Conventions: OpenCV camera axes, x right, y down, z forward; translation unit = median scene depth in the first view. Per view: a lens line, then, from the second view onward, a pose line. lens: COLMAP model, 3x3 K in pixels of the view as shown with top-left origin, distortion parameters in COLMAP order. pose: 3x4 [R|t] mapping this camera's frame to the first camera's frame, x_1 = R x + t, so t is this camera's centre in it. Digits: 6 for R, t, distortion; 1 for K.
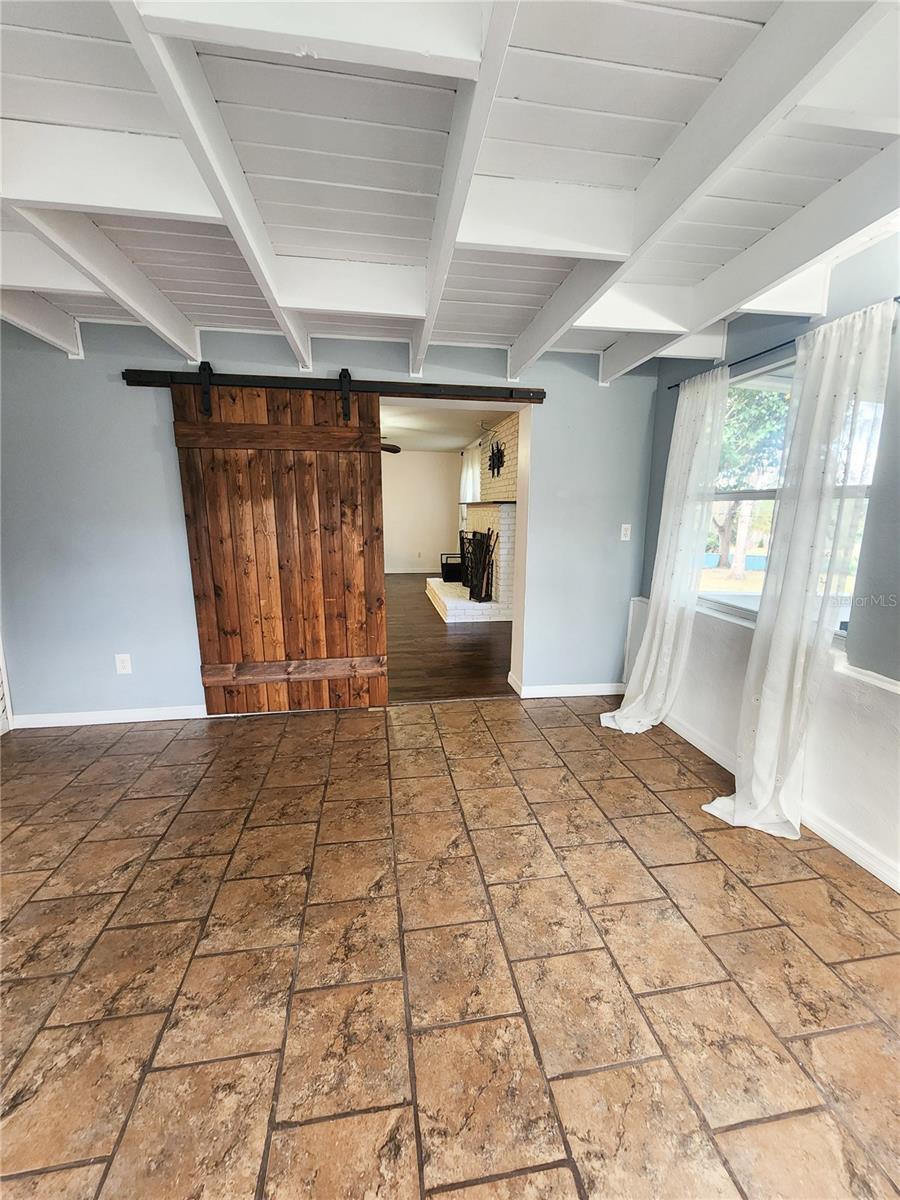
lens RADIAL K [[492.9, 0, 448.8], [0, 492.9, 608.7], [0, 0, 1]] dist [-0.003599, 0.001060]
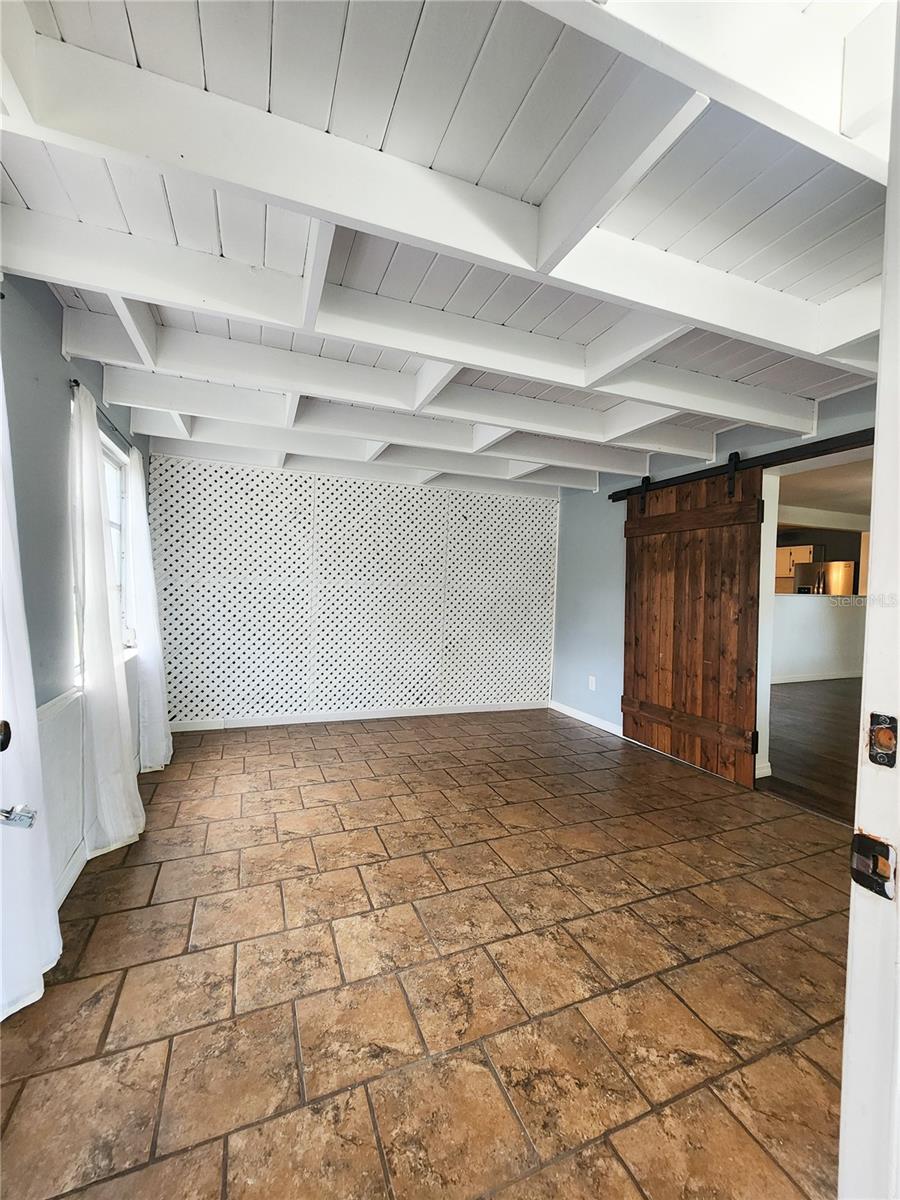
lens RADIAL K [[492.9, 0, 448.3], [0, 492.9, 604.0], [0, 0, 1]] dist [-0.003599, 0.001060]
pose [[0.218829, 0.030170, -0.975297, 0.724524], [-0.215032, 0.976440, -0.018042, -0.000948], [0.951775, 0.213668, 0.220161, 0.220686]]
